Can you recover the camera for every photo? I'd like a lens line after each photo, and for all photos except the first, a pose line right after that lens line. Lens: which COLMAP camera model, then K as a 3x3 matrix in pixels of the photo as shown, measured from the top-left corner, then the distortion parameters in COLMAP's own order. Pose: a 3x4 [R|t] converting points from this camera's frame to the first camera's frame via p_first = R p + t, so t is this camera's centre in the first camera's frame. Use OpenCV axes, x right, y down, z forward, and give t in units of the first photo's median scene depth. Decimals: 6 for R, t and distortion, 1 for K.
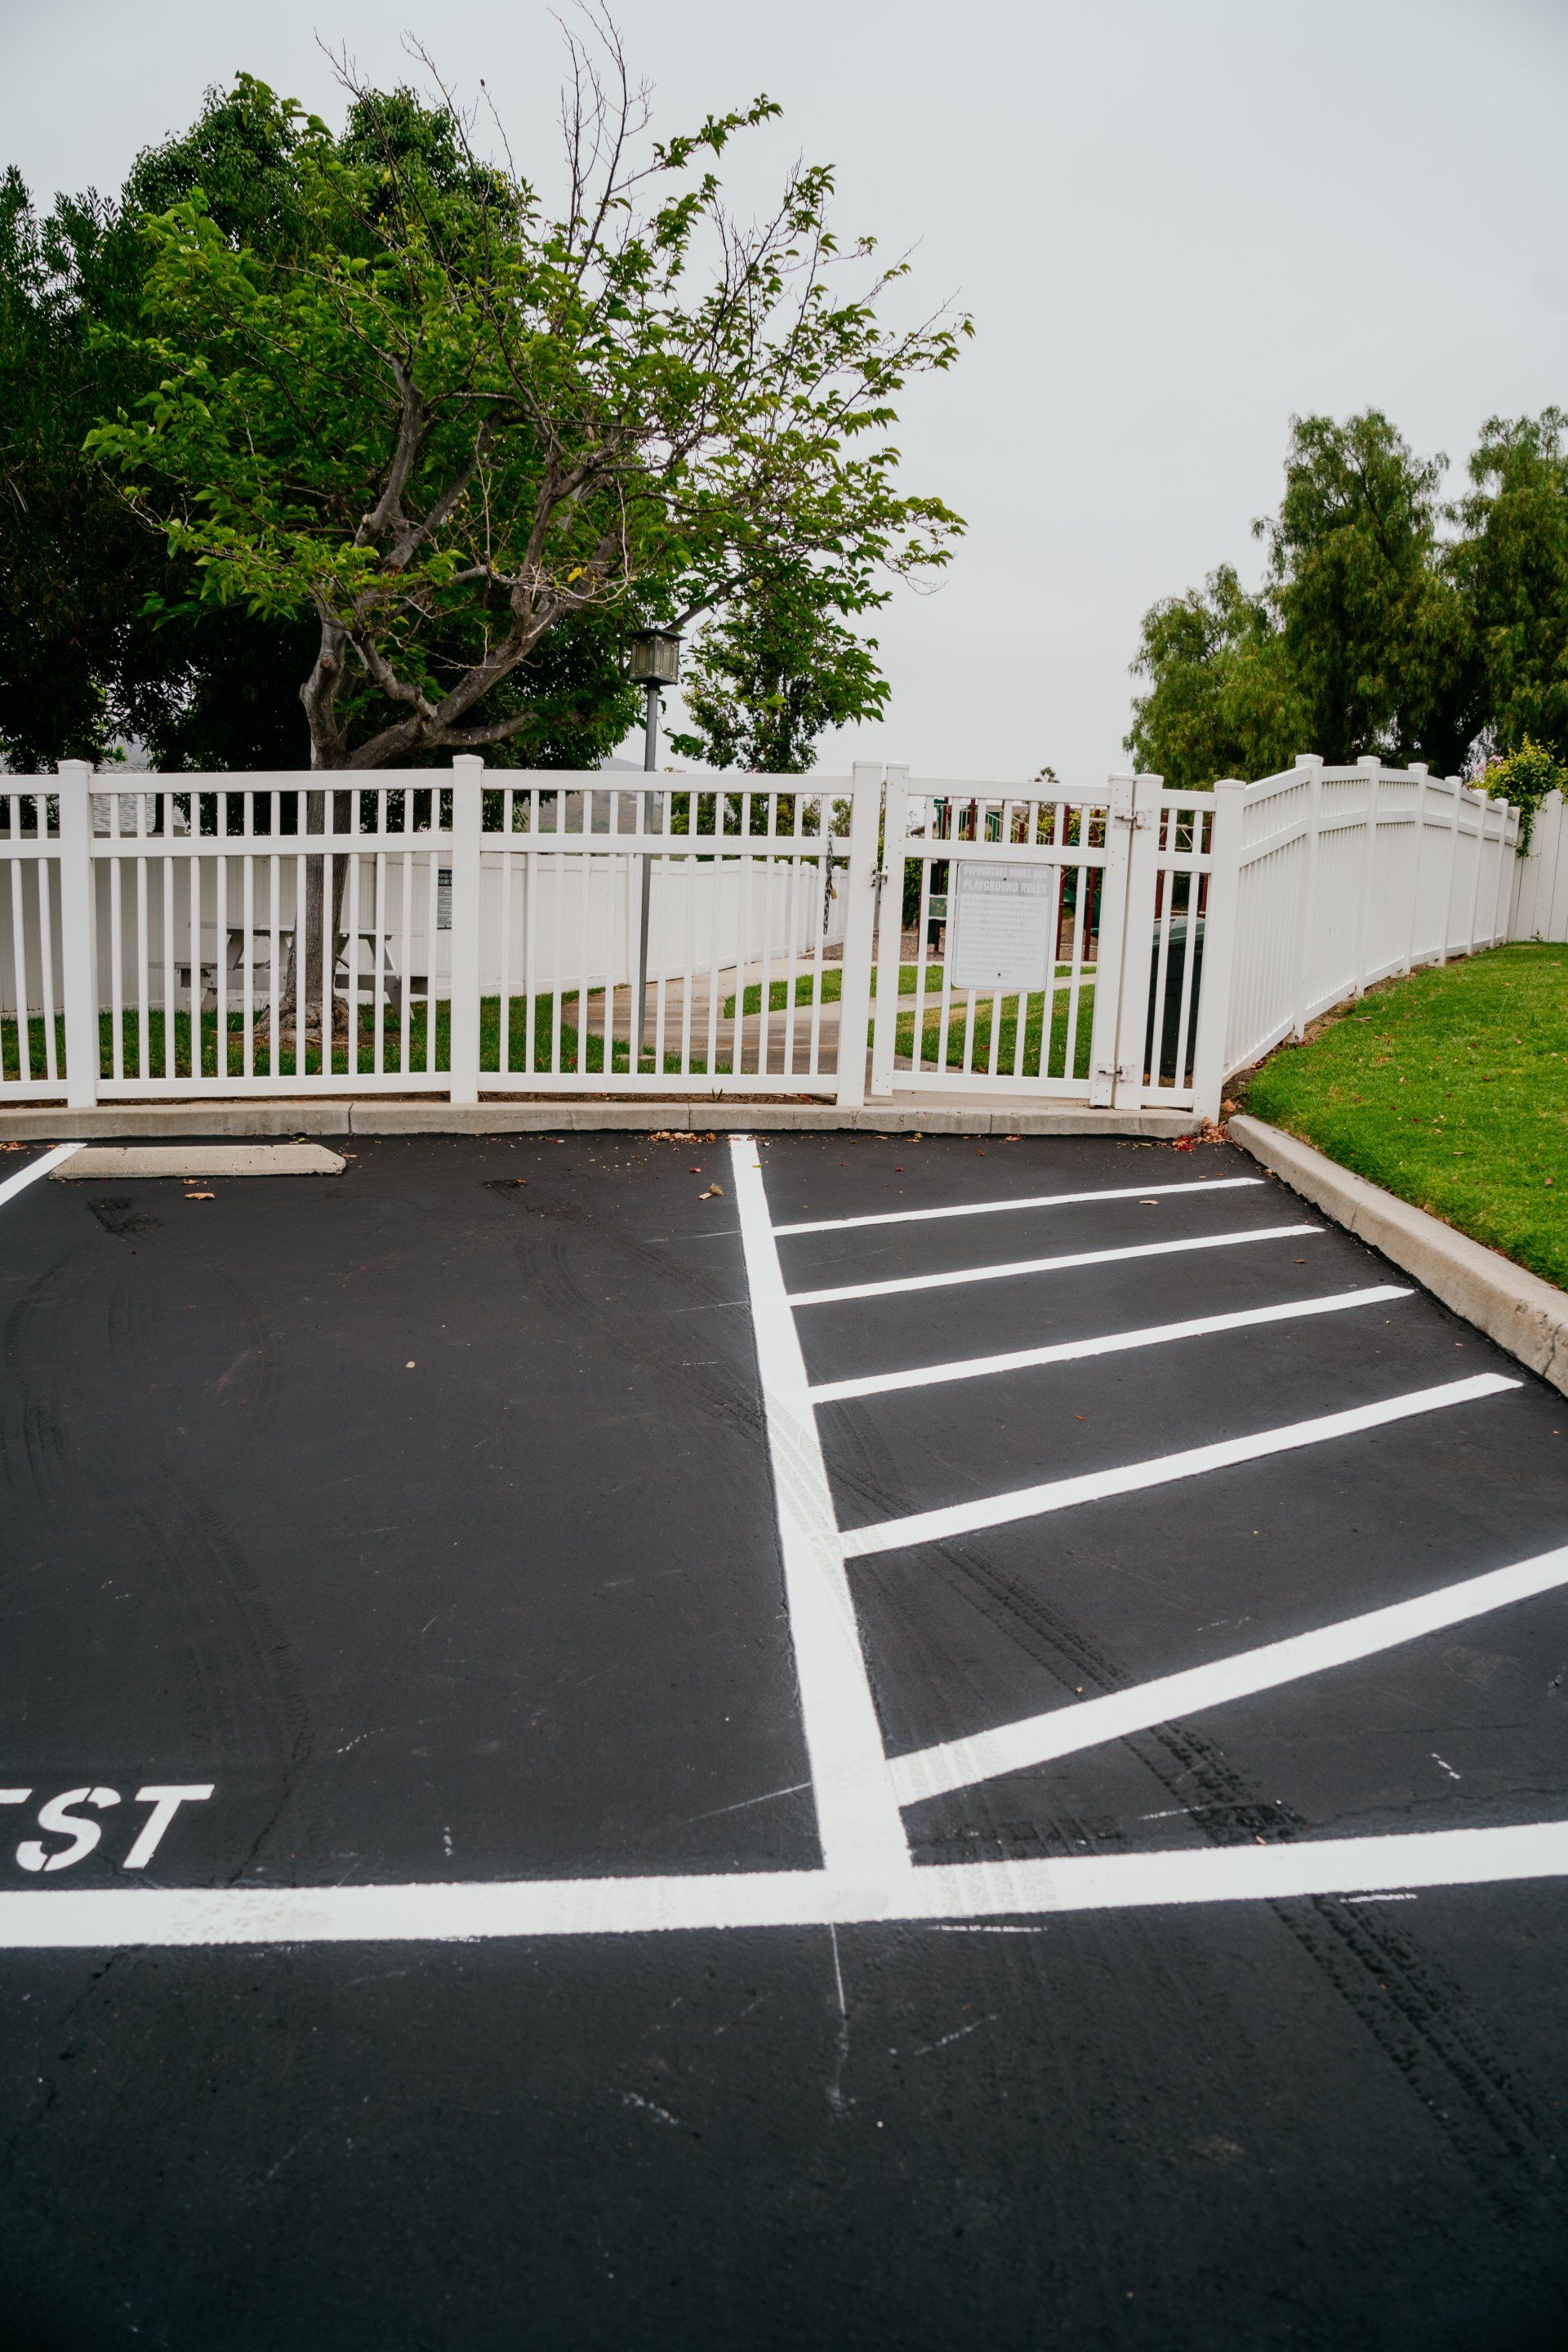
lens RADIAL K [[1627.0, 0, 774.6], [0, 1627.0, 1191.2], [0, 0, 1]] dist [-0.142927, 0.080573]
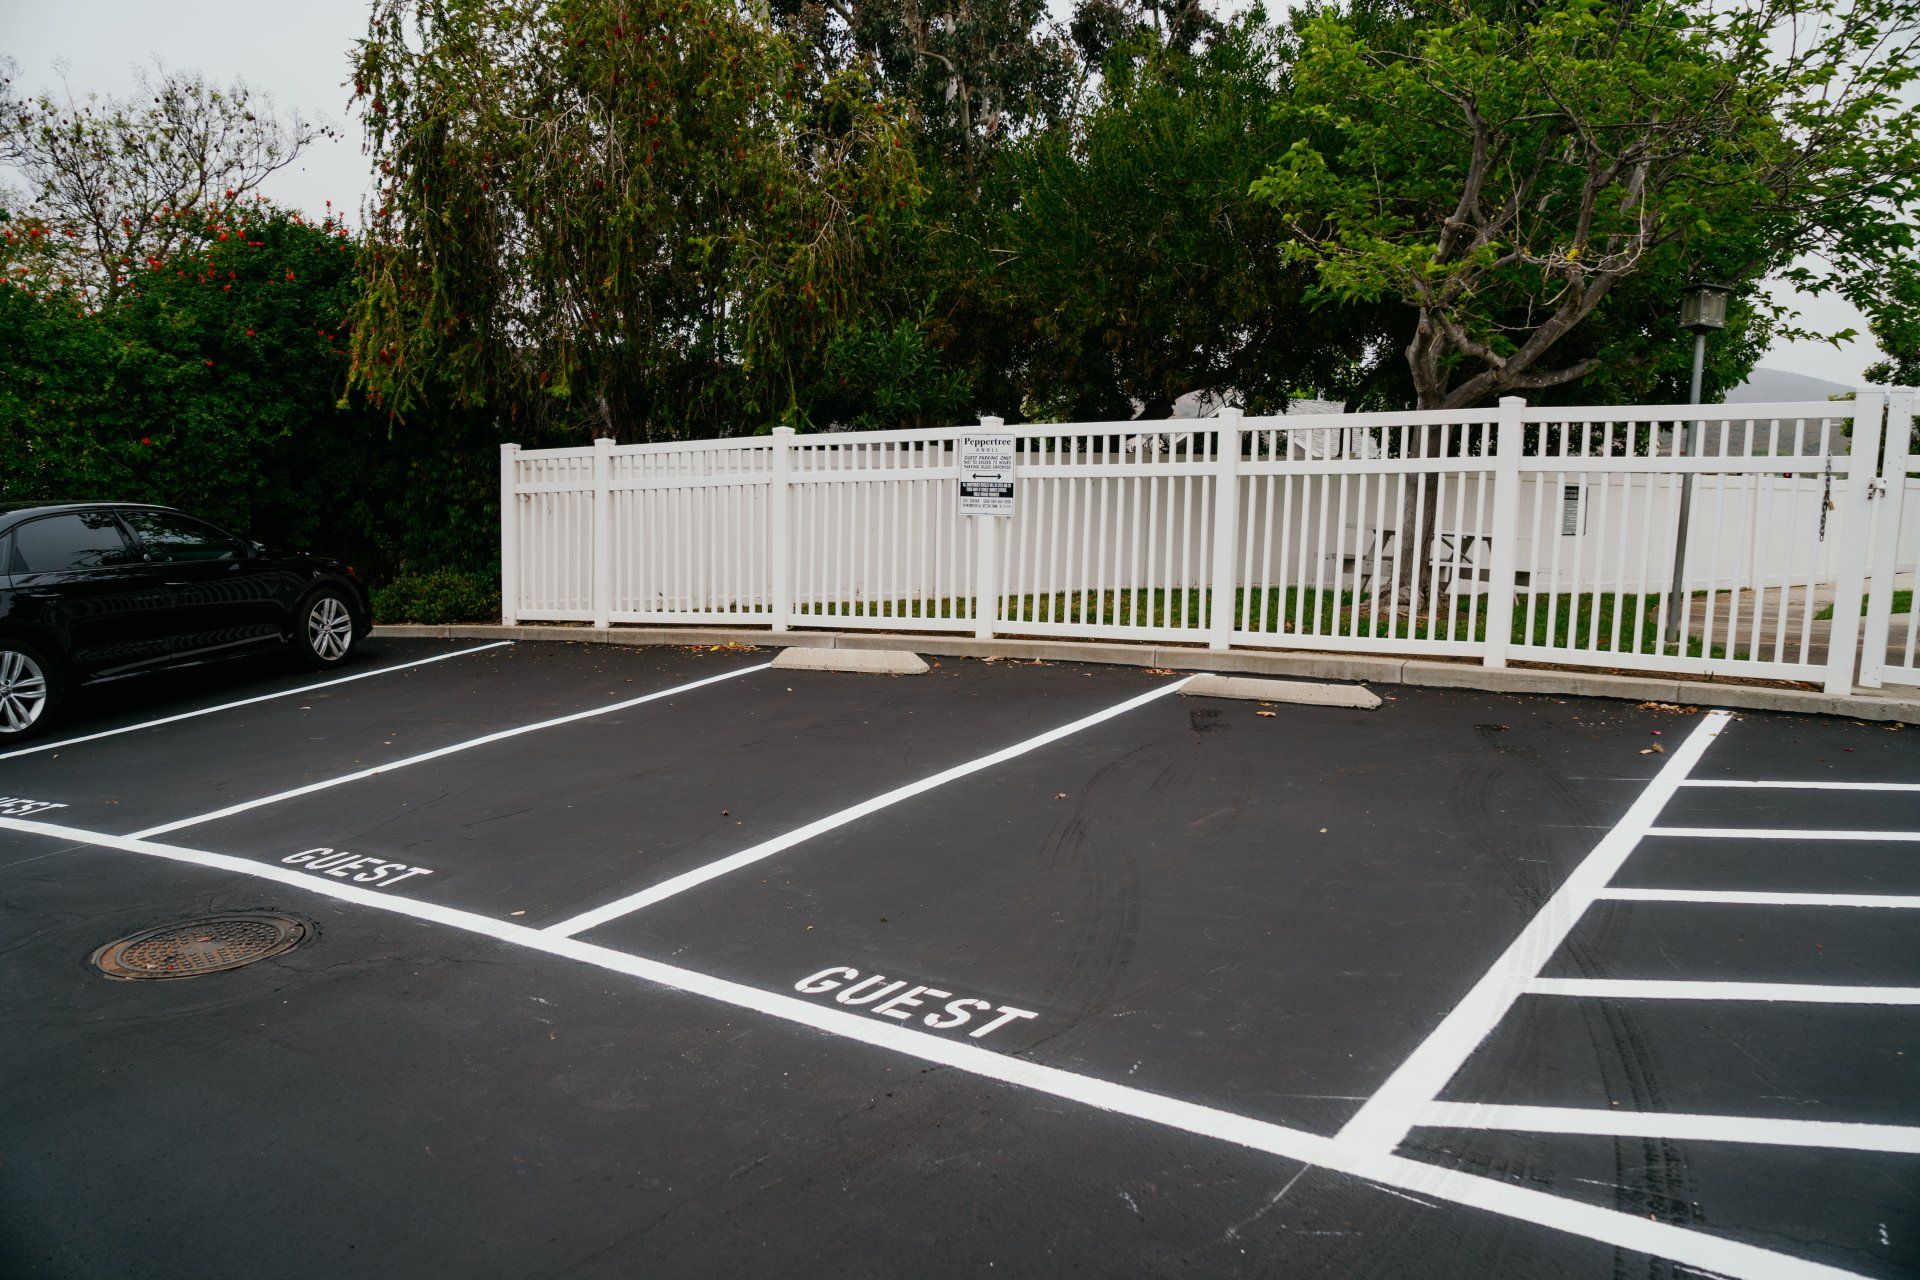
lens RADIAL K [[1328.1, 0, 950.9], [0, 1328.1, 660.4], [0, 0, 1]] dist [-0.142927, 0.080573]
pose [[0.760786, 0.066385, -0.645599, 0.145321], [-0.108964, 0.993700, -0.026226, 0.013985], [0.639791, 0.090299, 0.763226, -0.056938]]
